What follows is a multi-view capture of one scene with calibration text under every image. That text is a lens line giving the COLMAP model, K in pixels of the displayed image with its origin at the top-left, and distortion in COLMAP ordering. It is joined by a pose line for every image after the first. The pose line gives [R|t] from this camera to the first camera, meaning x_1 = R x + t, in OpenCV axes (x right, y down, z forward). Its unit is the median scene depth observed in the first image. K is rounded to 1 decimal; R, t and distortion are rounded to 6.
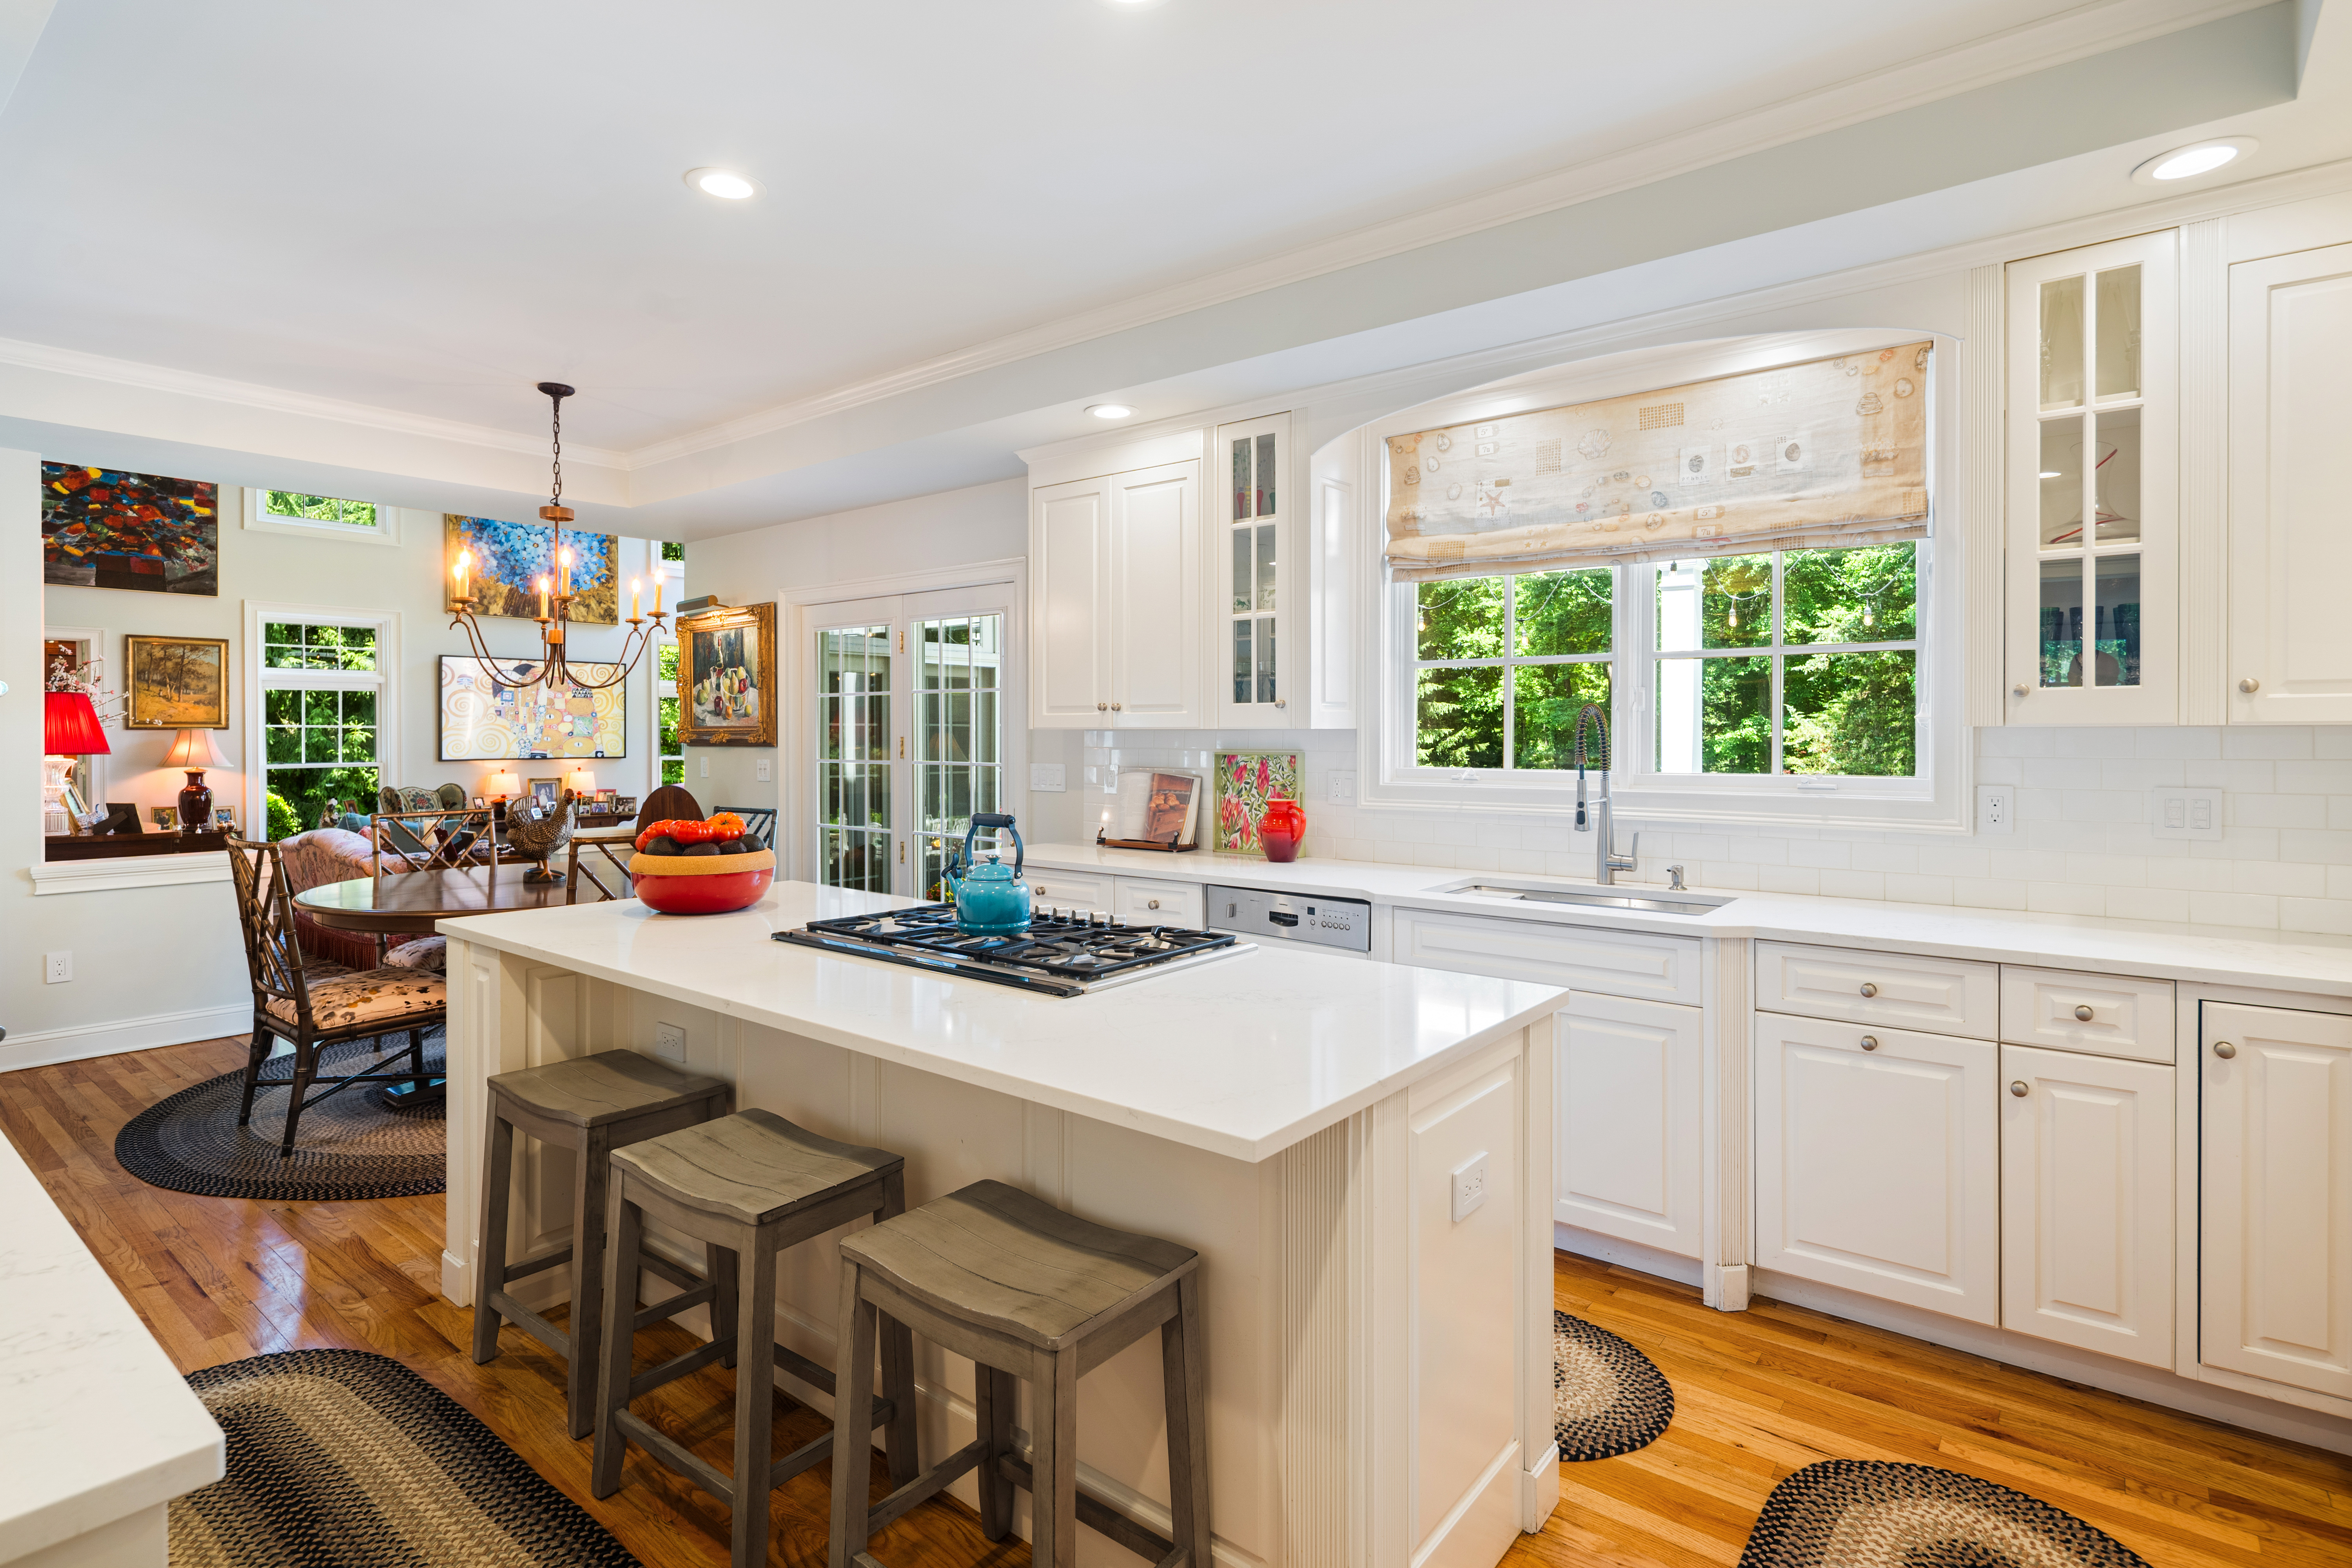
lens RADIAL K [[1163.5, 0, 1172.2], [0, 1163.5, 739.7], [0, 0, 1]] dist [0.004828, -0.002374]
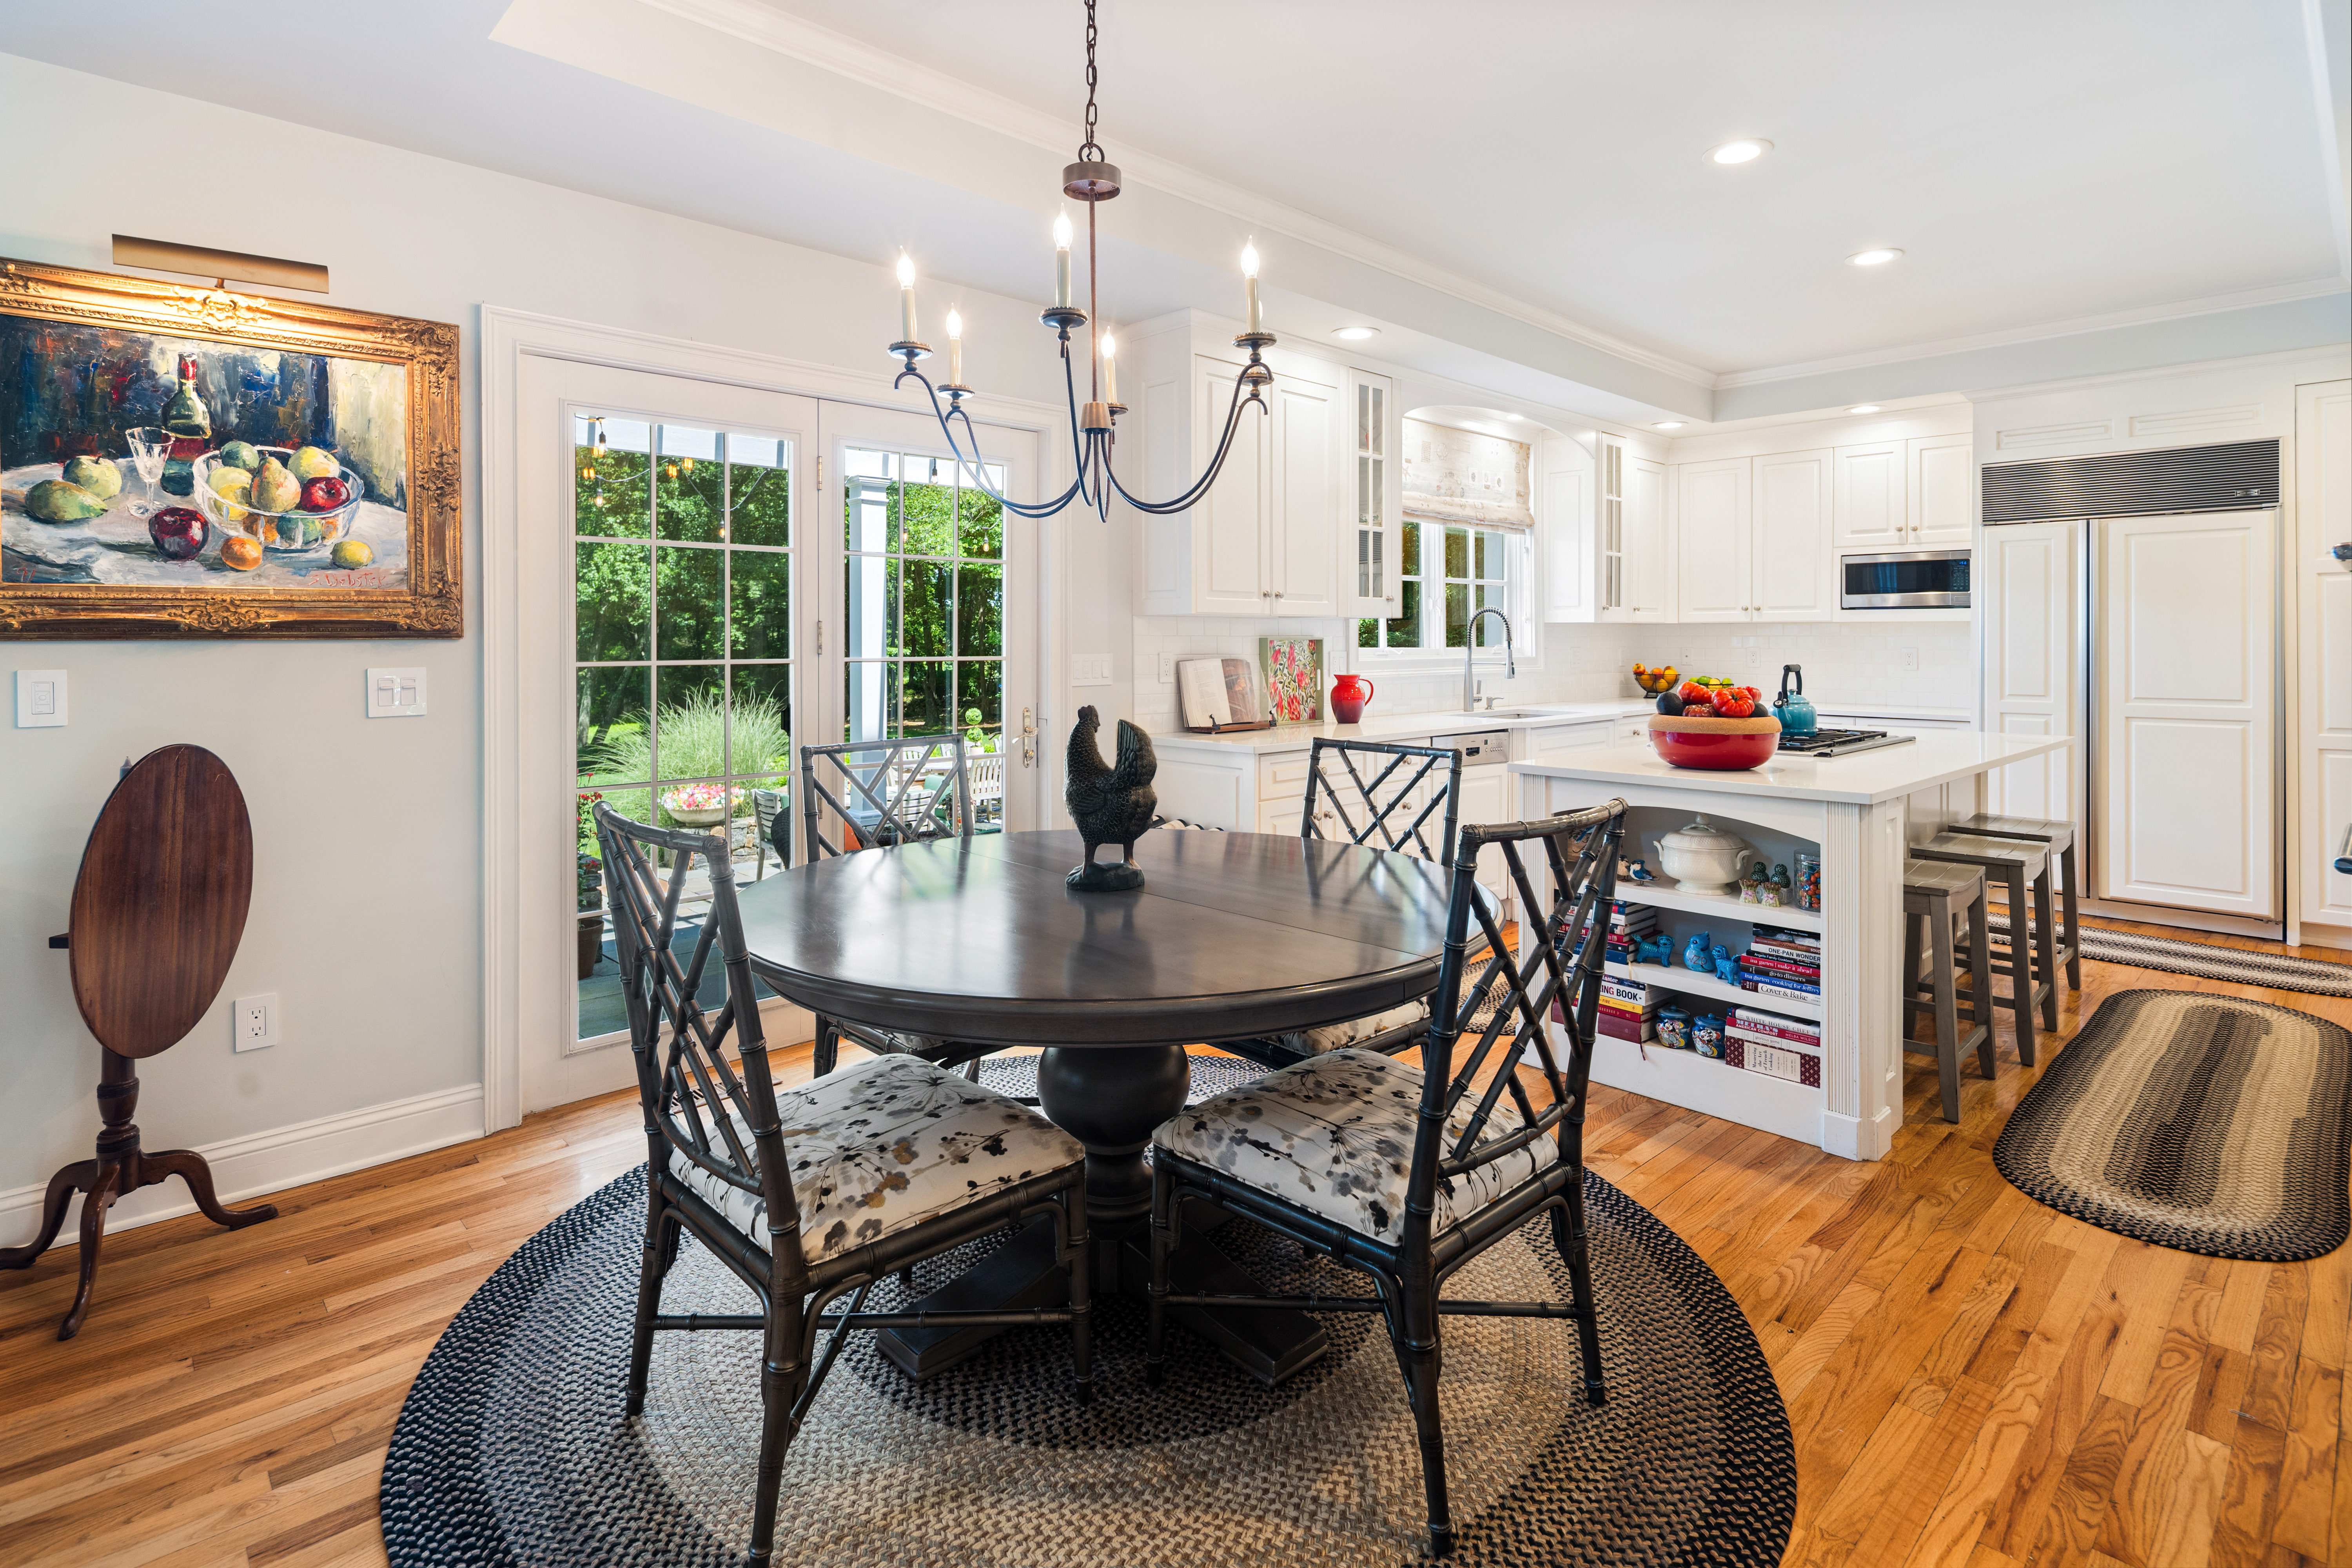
lens RADIAL K [[1163.5, 0, 1171.4], [0, 1163.5, 648.5], [0, 0, 1]] dist [0.004828, -0.002374]
pose [[0.138914, -0.004625, 0.990294, -0.556873], [0.009940, 0.999945, 0.003276, 0.008282], [-0.990255, 0.009389, 0.138953, 0.477076]]
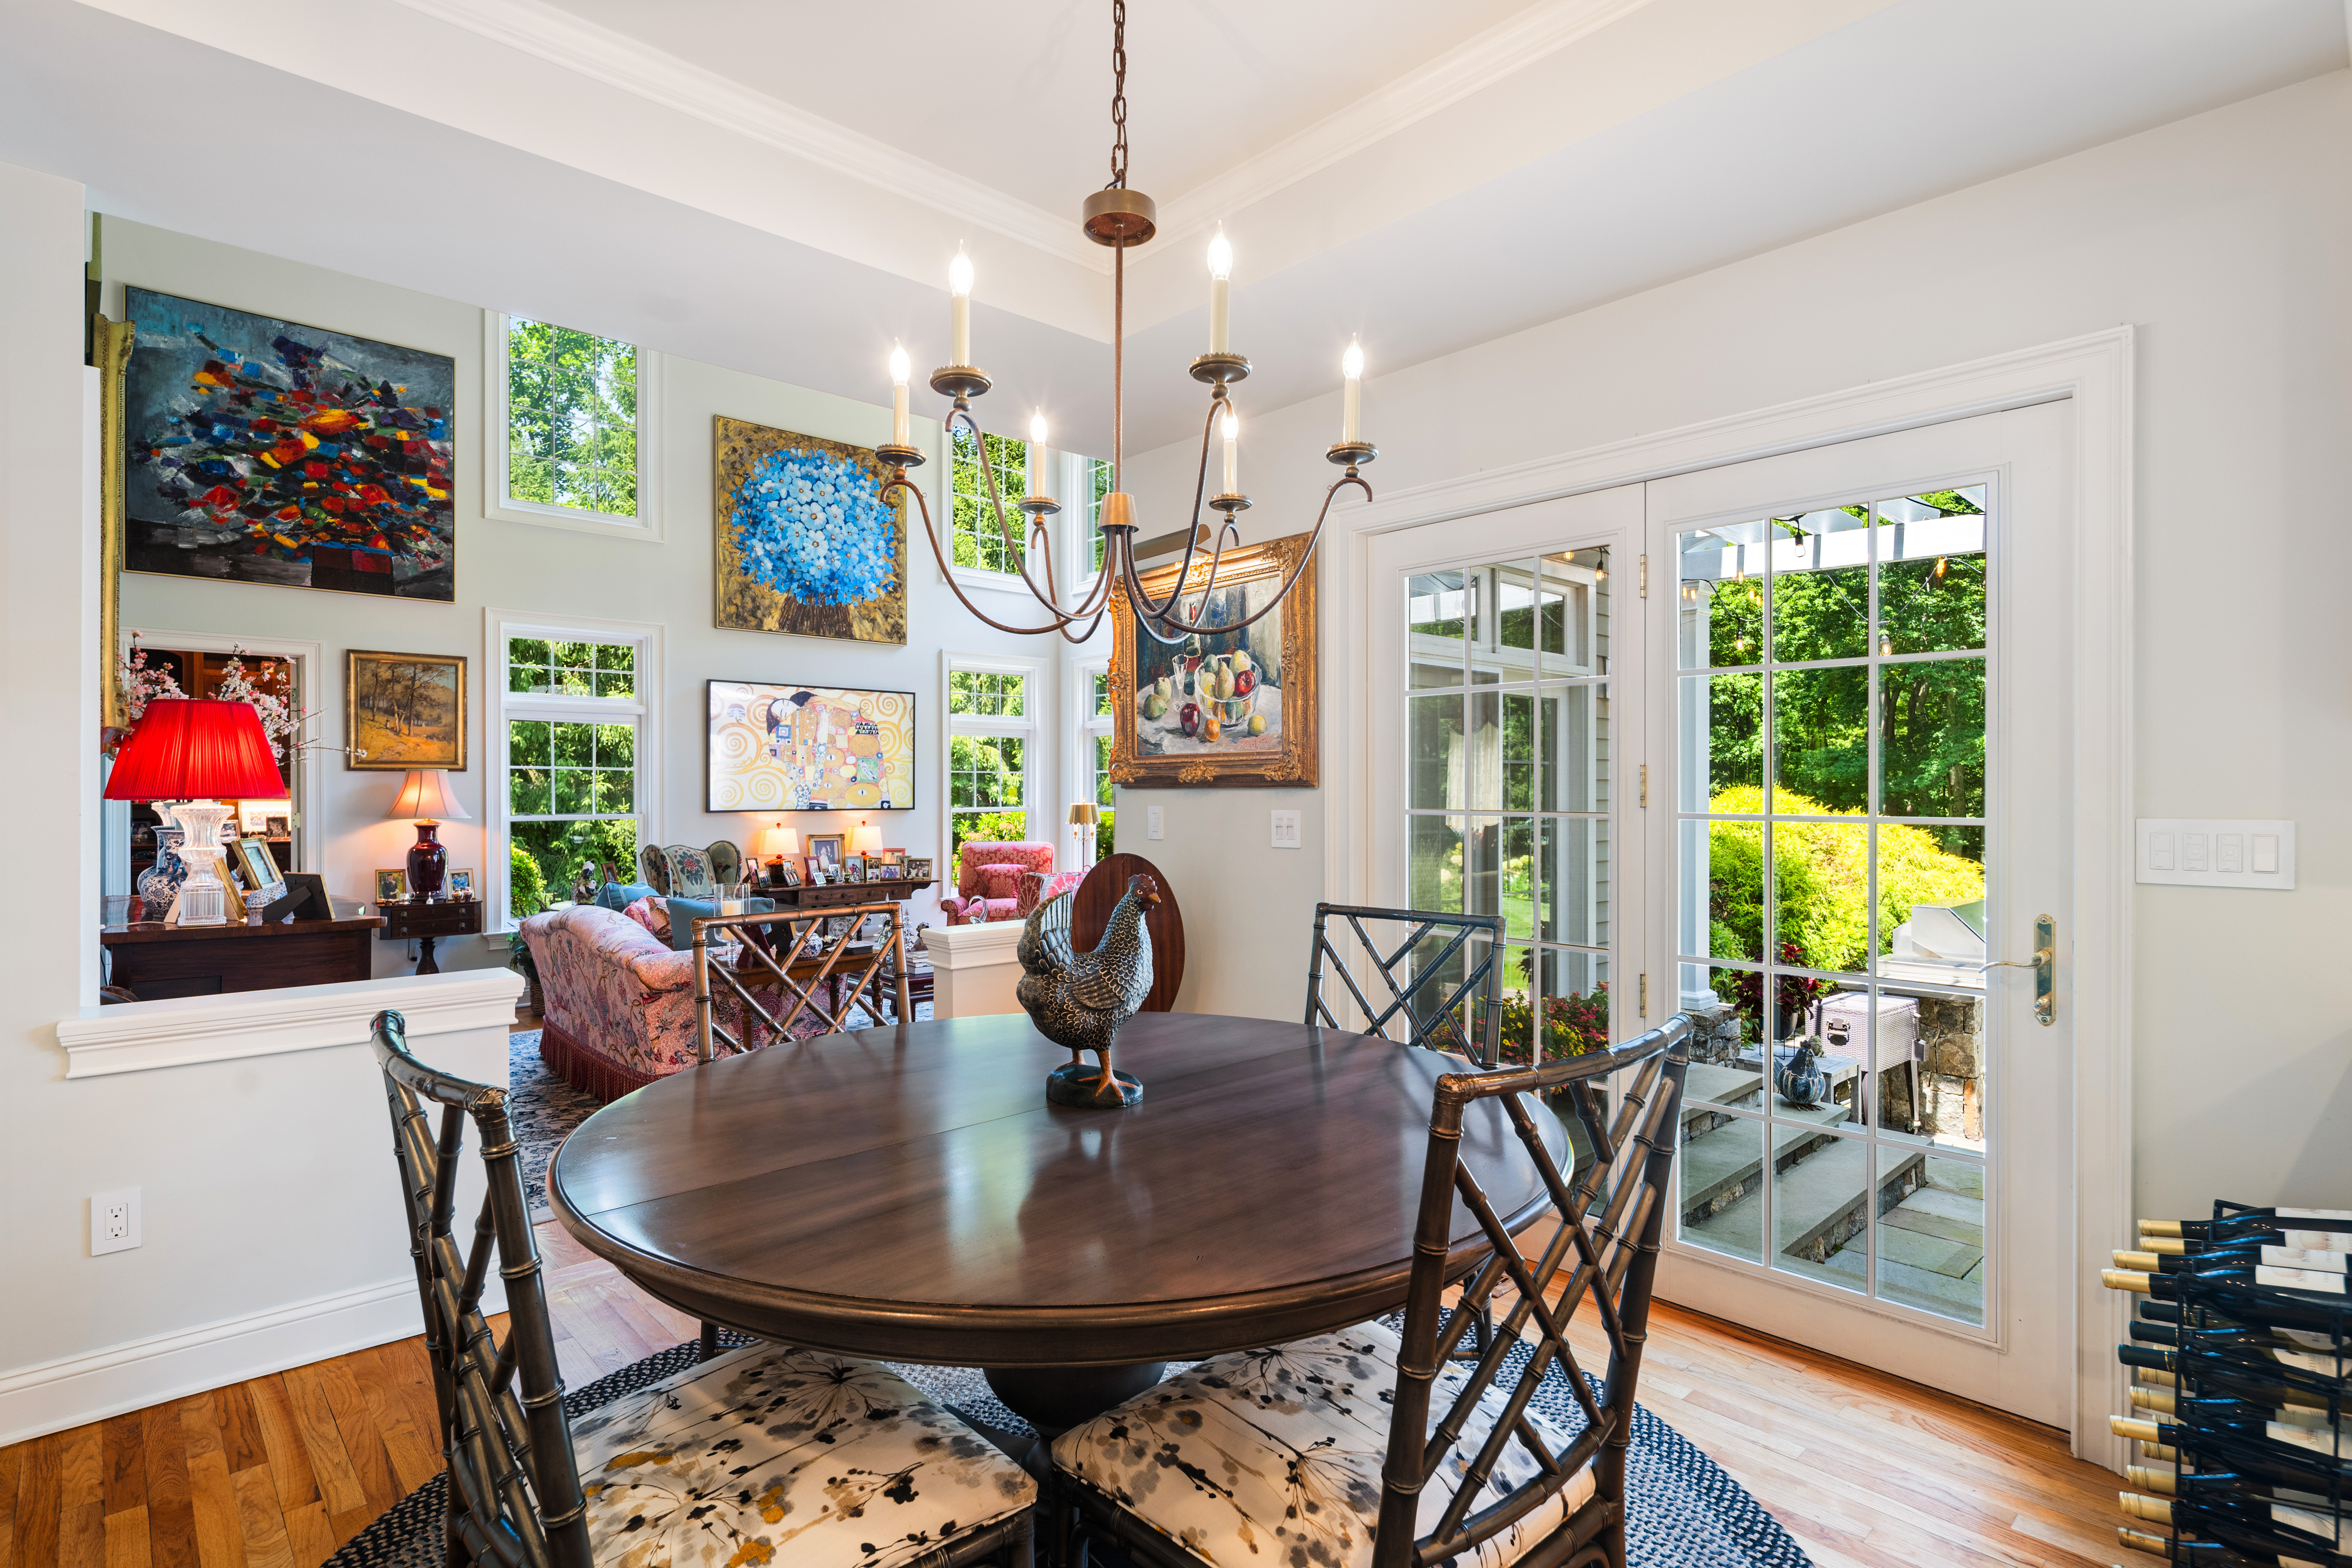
lens RADIAL K [[1163.5, 0, 1173.5], [0, 1163.5, 788.4], [0, 0, 1]] dist [0.004828, -0.002374]
pose [[0.989245, 0.000100, -0.146265, -0.238378], [-0.000853, 0.999987, -0.005091, 0.006907], [0.146263, 0.005161, 0.989232, 0.313540]]
